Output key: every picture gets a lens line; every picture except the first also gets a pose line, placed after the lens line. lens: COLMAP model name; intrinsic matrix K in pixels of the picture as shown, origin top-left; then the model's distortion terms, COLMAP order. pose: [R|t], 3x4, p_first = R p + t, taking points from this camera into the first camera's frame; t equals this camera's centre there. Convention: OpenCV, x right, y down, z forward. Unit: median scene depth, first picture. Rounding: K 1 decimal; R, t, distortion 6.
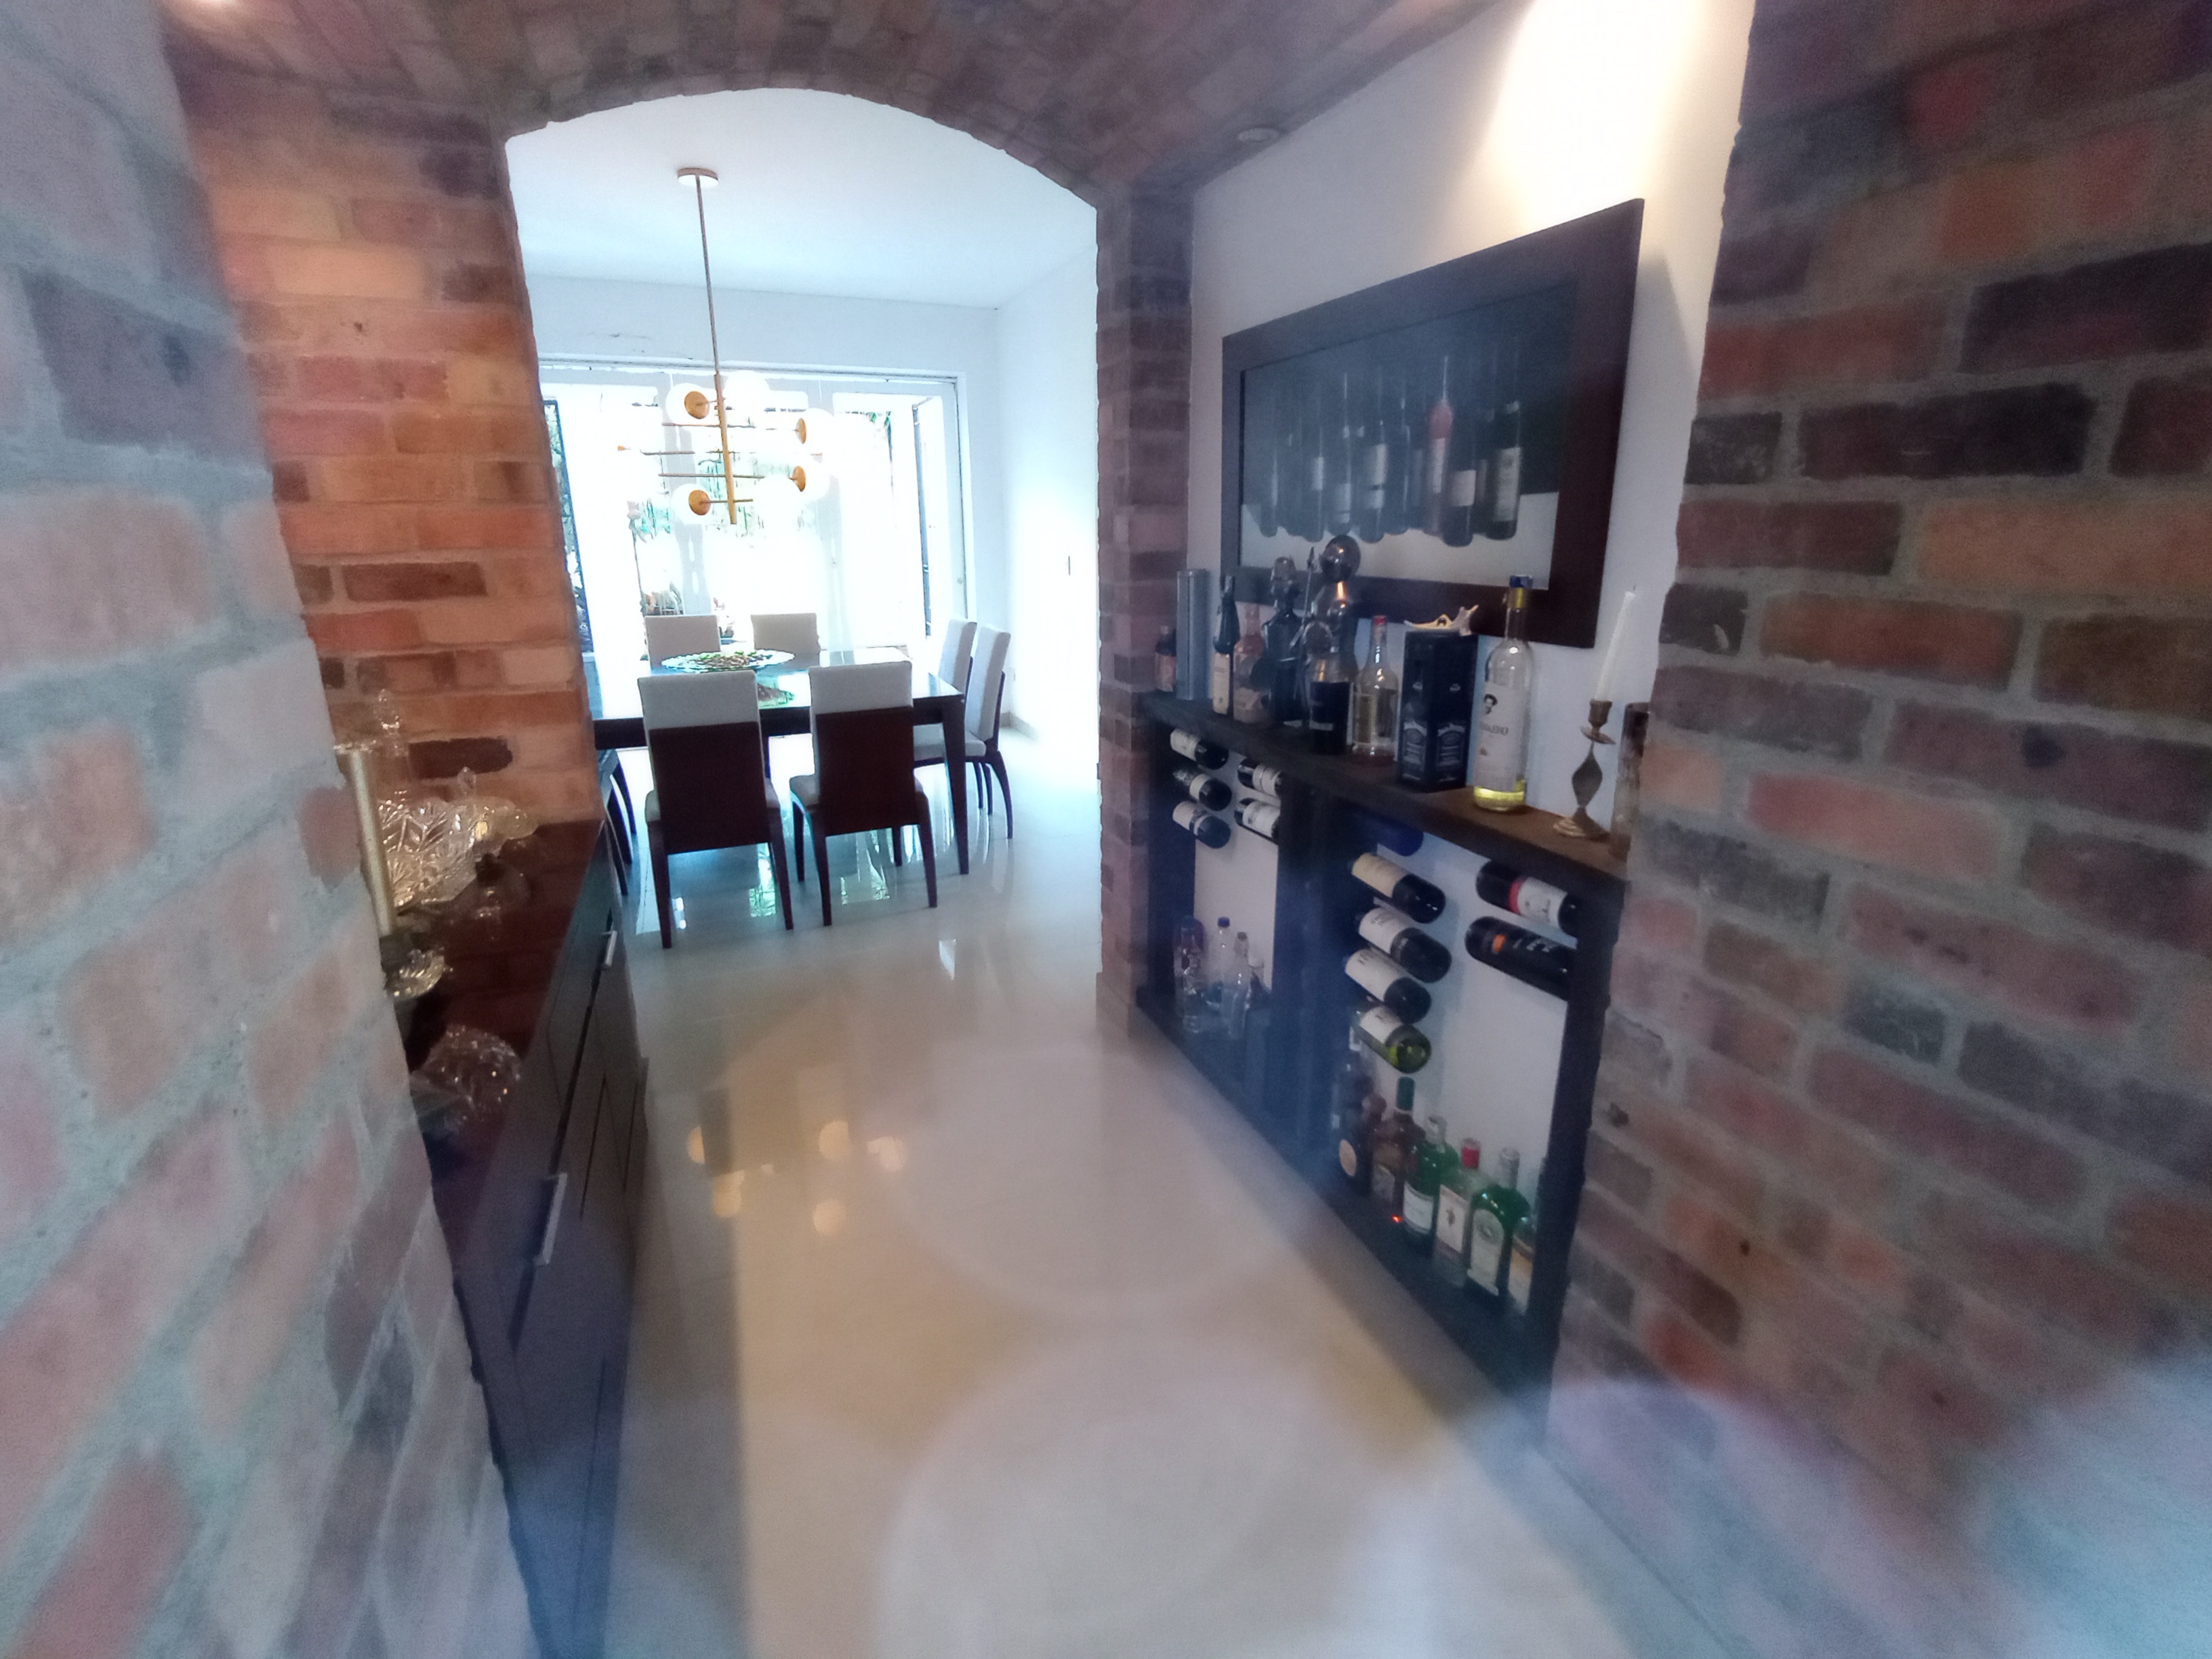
lens RADIAL K [[1002.7, 0, 1109.1], [0, 1002.7, 811.4], [0, 0, 1]] dist [0.001266, 0.000121]
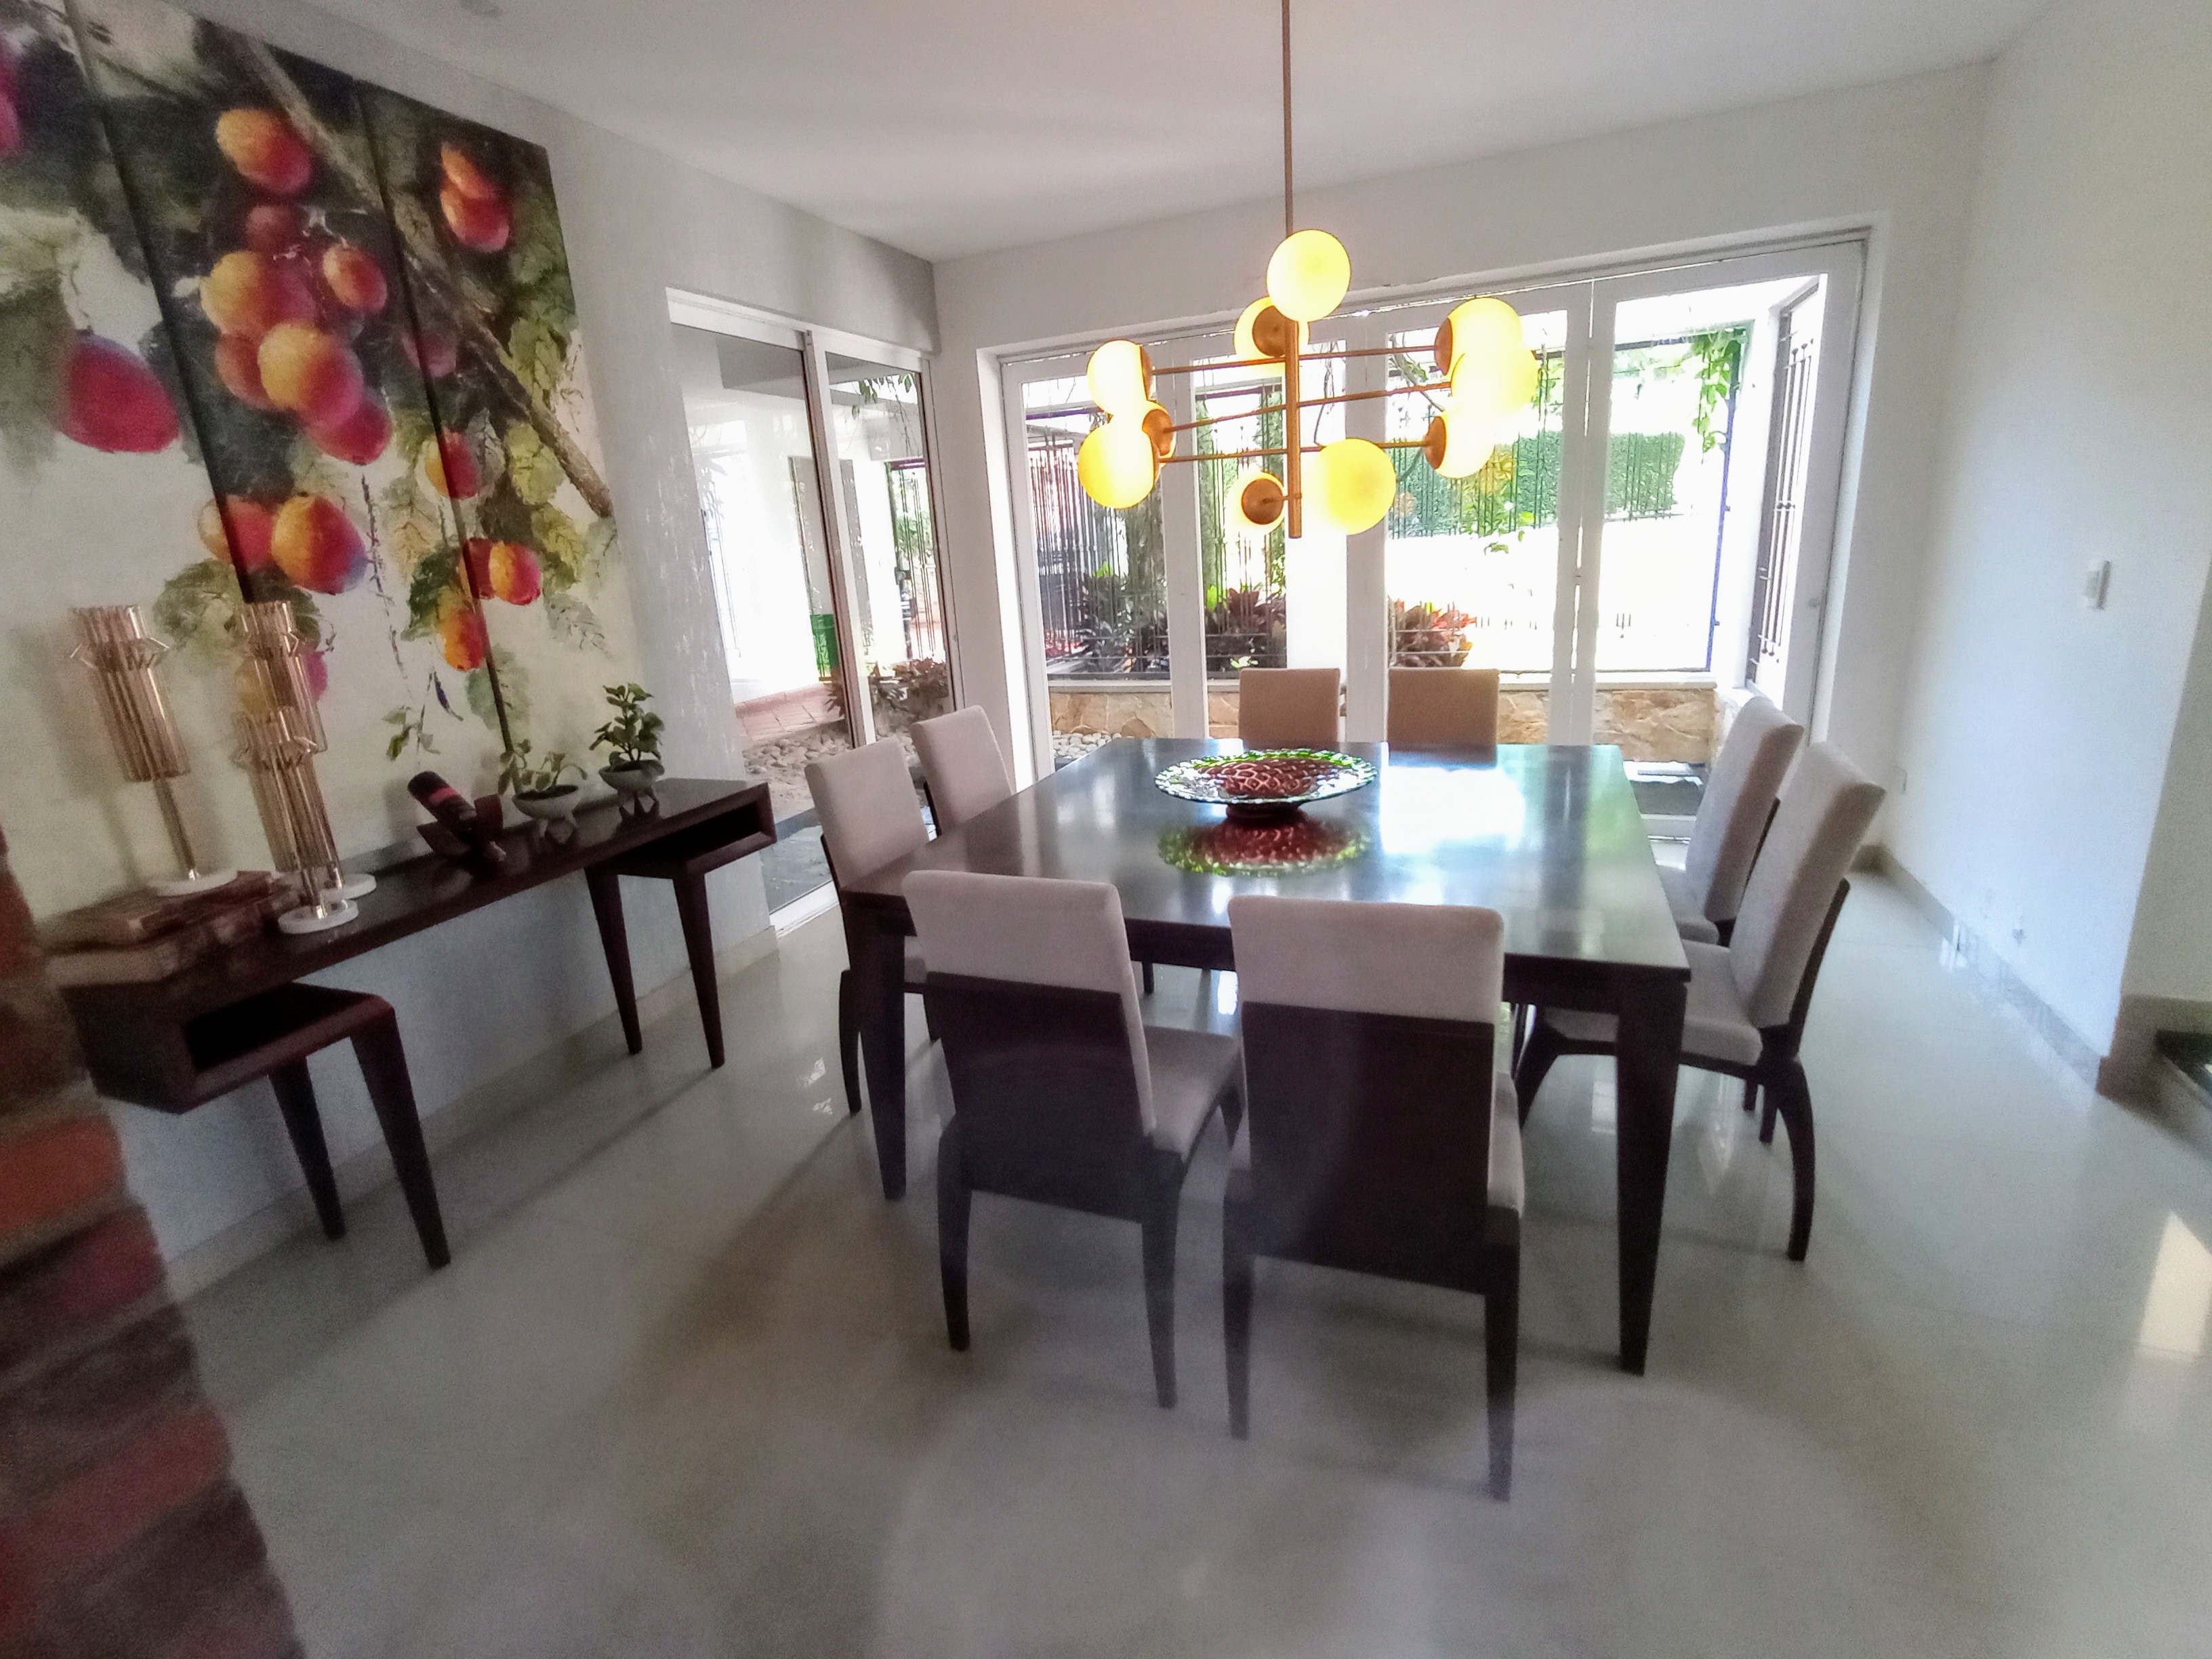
lens RADIAL K [[1002.7, 0, 1109.1], [0, 1002.7, 811.4], [0, 0, 1]] dist [0.001266, 0.000121]
pose [[0.719437, 0.147722, -0.678667, -0.048332], [-0.138472, 0.988011, 0.068265, -0.147767], [0.680615, 0.044864, 0.731267, 0.487312]]
